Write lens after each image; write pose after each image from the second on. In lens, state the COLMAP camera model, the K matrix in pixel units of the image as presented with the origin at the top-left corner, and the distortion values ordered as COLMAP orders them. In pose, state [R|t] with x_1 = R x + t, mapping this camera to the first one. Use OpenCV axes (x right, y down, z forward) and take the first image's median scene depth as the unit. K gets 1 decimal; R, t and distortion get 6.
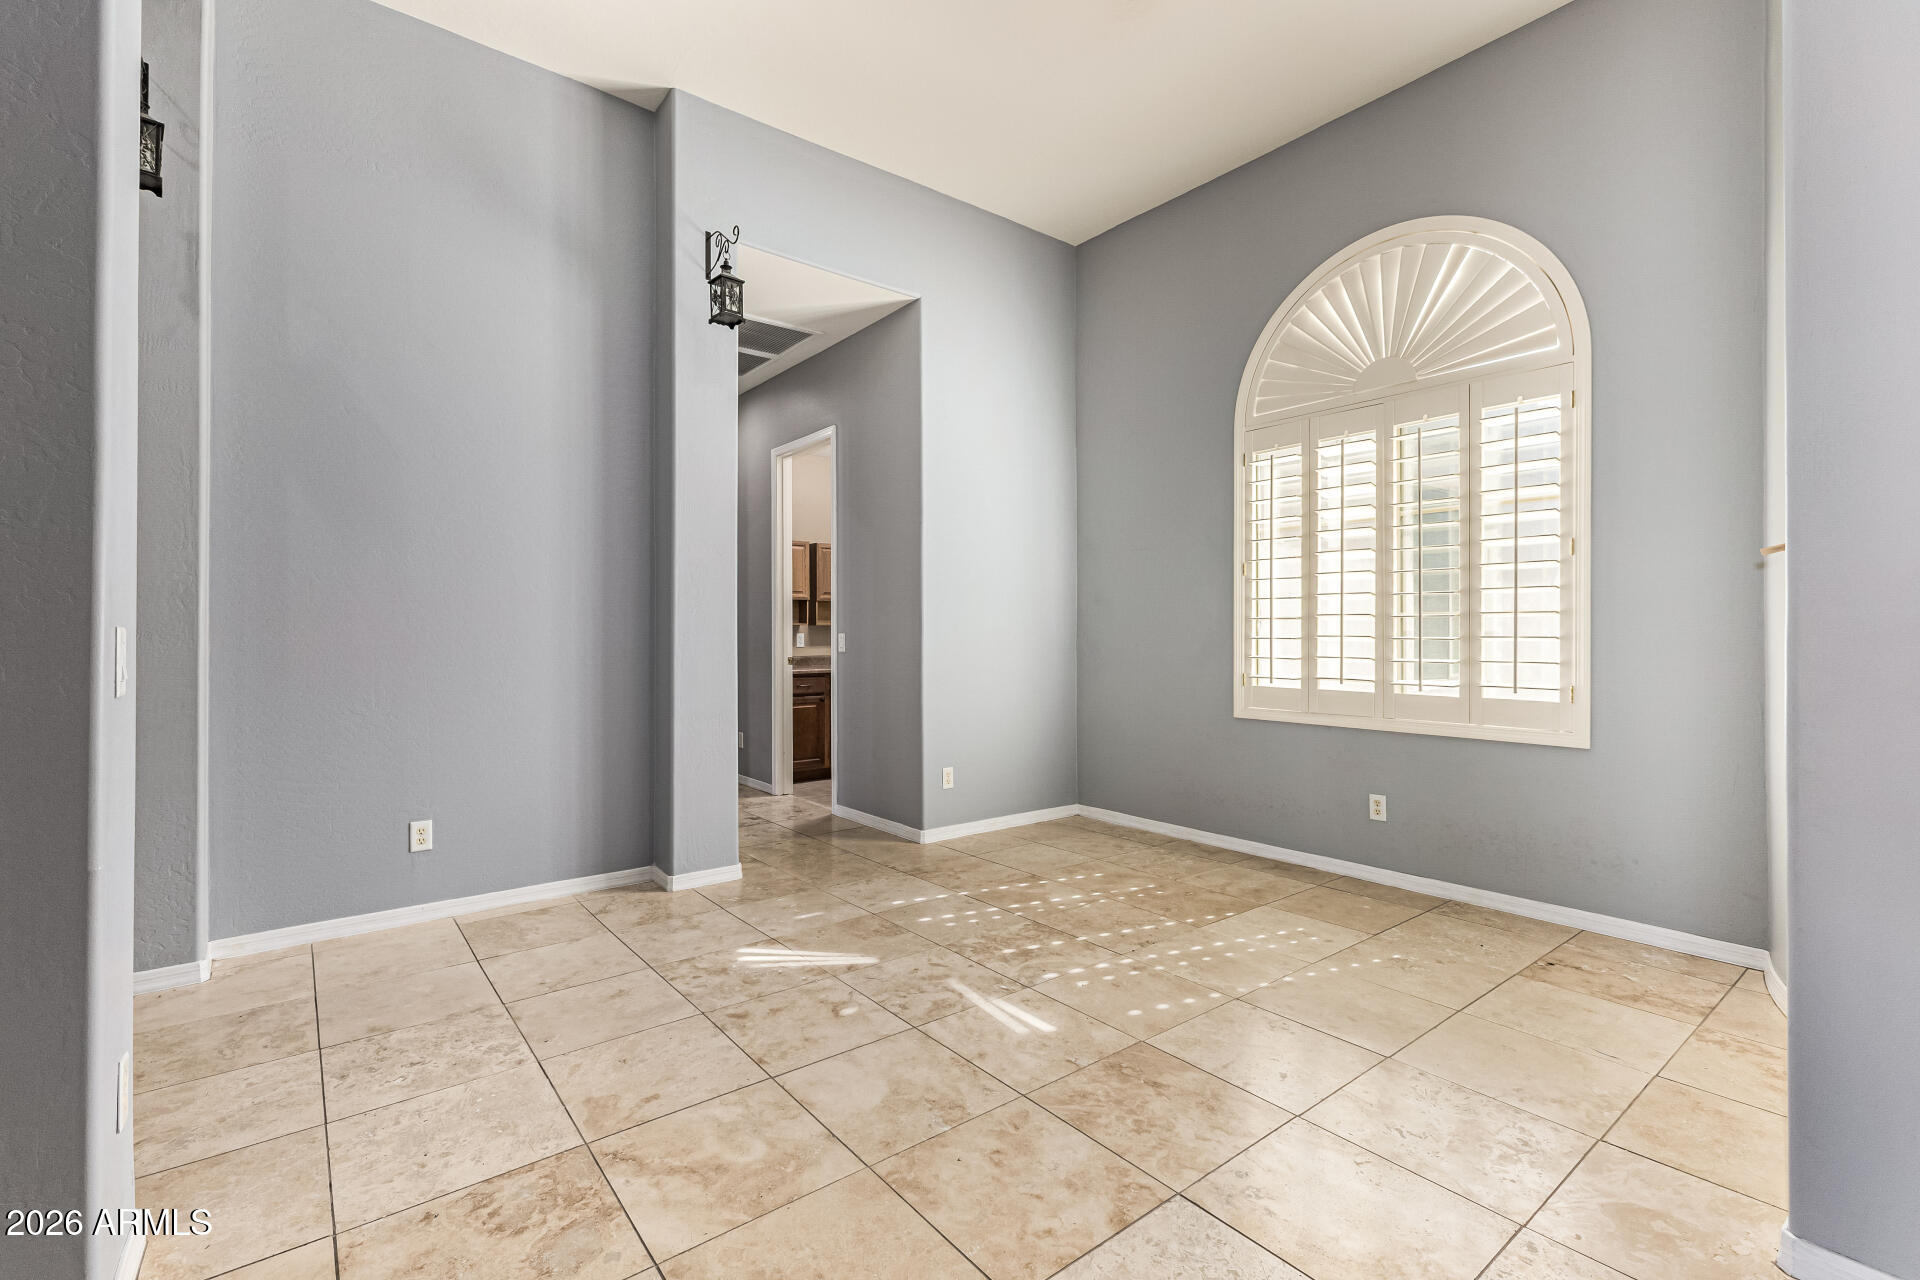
lens RADIAL K [[835.4, 0, 955.3], [0, 835.4, 636.3], [0, 0, 1]] dist [0.016198, -0.005229]
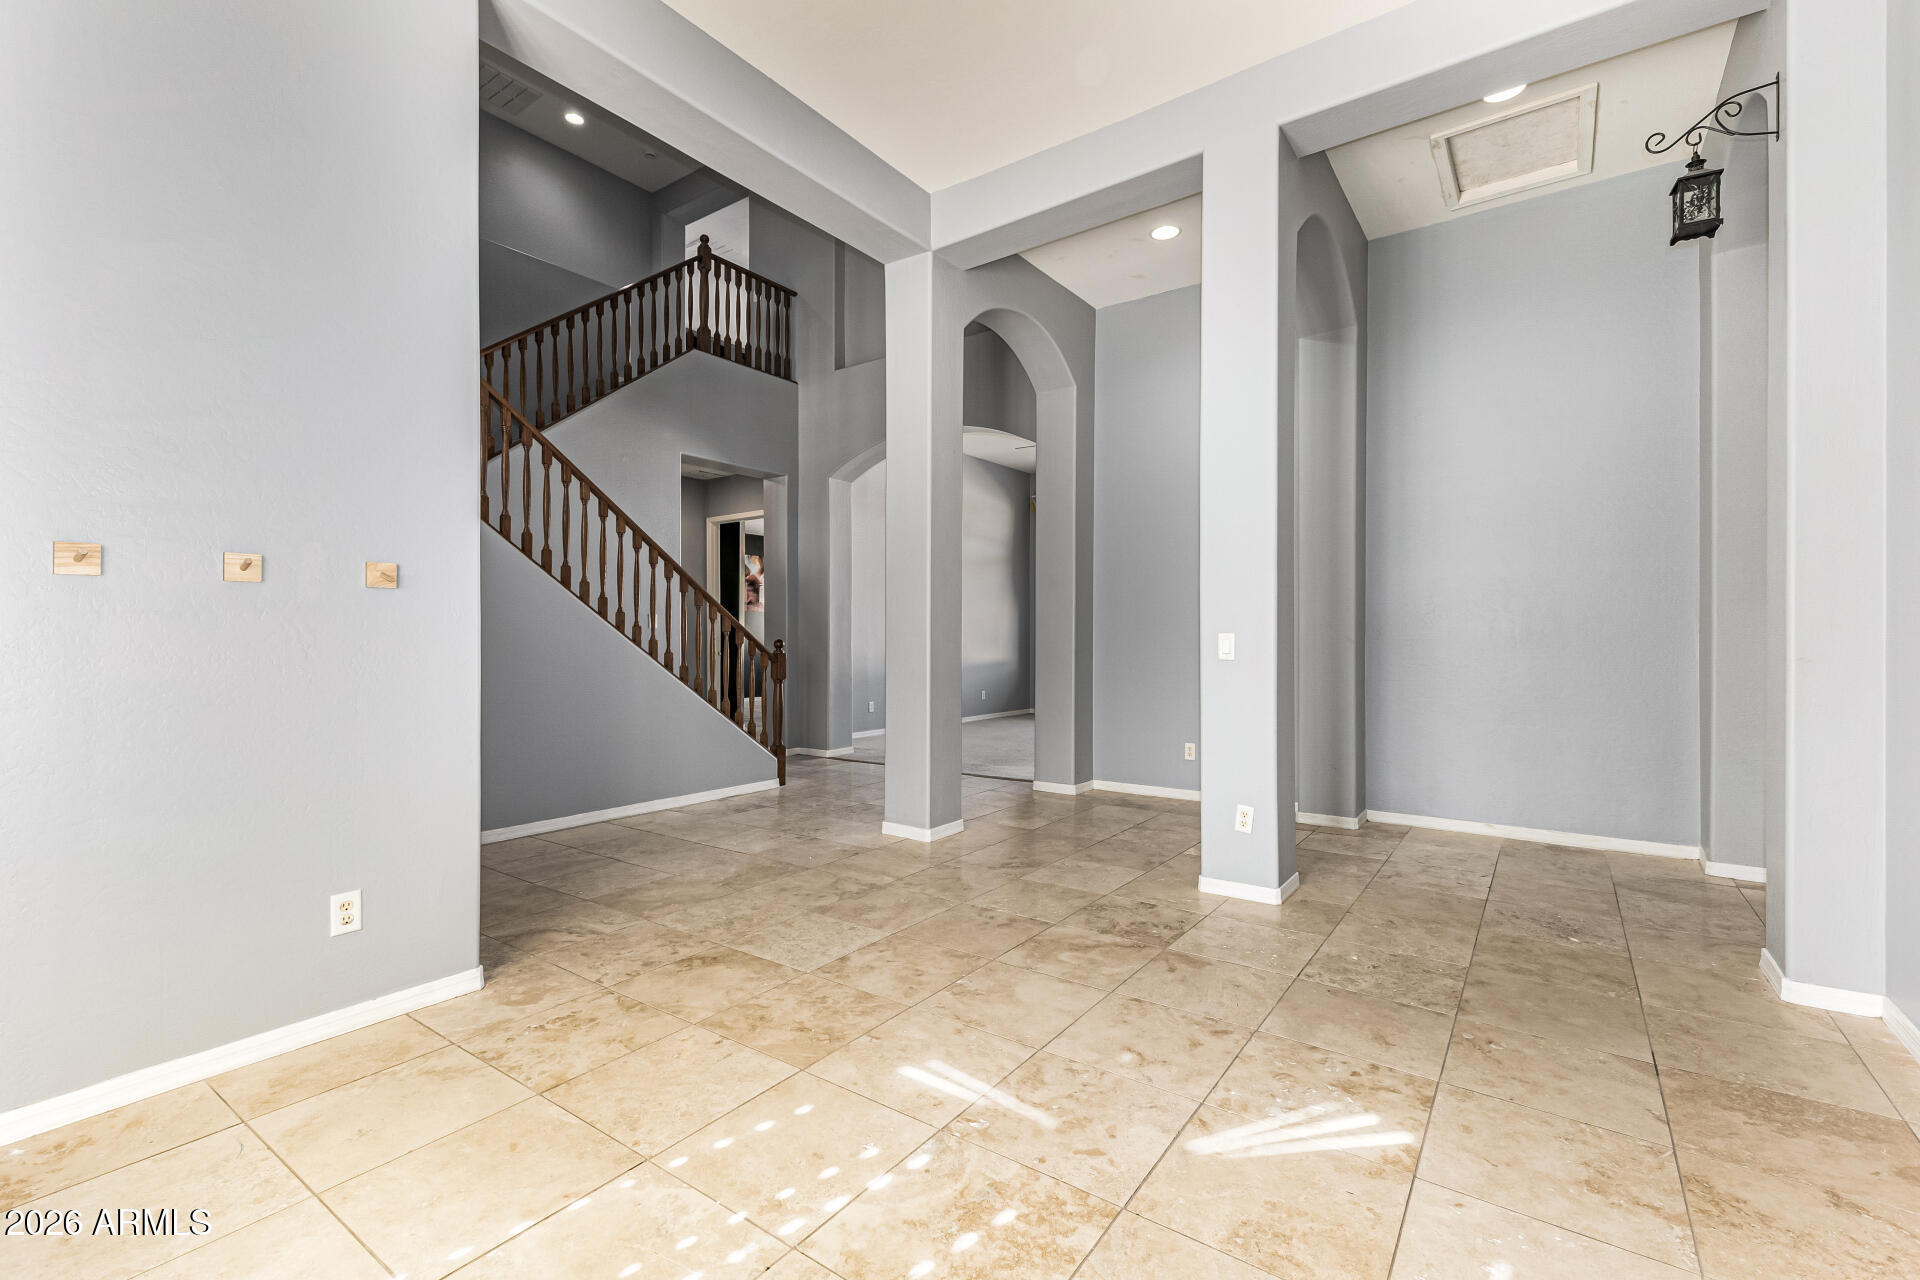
lens RADIAL K [[835.4, 0, 962.2], [0, 835.4, 634.1], [0, 0, 1]] dist [0.016198, -0.005229]
pose [[-0.961717, 0.003173, -0.274026, 0.290053], [0.002746, 0.999994, 0.001945, -0.009389], [0.274031, 0.001118, -0.961720, 1.844332]]
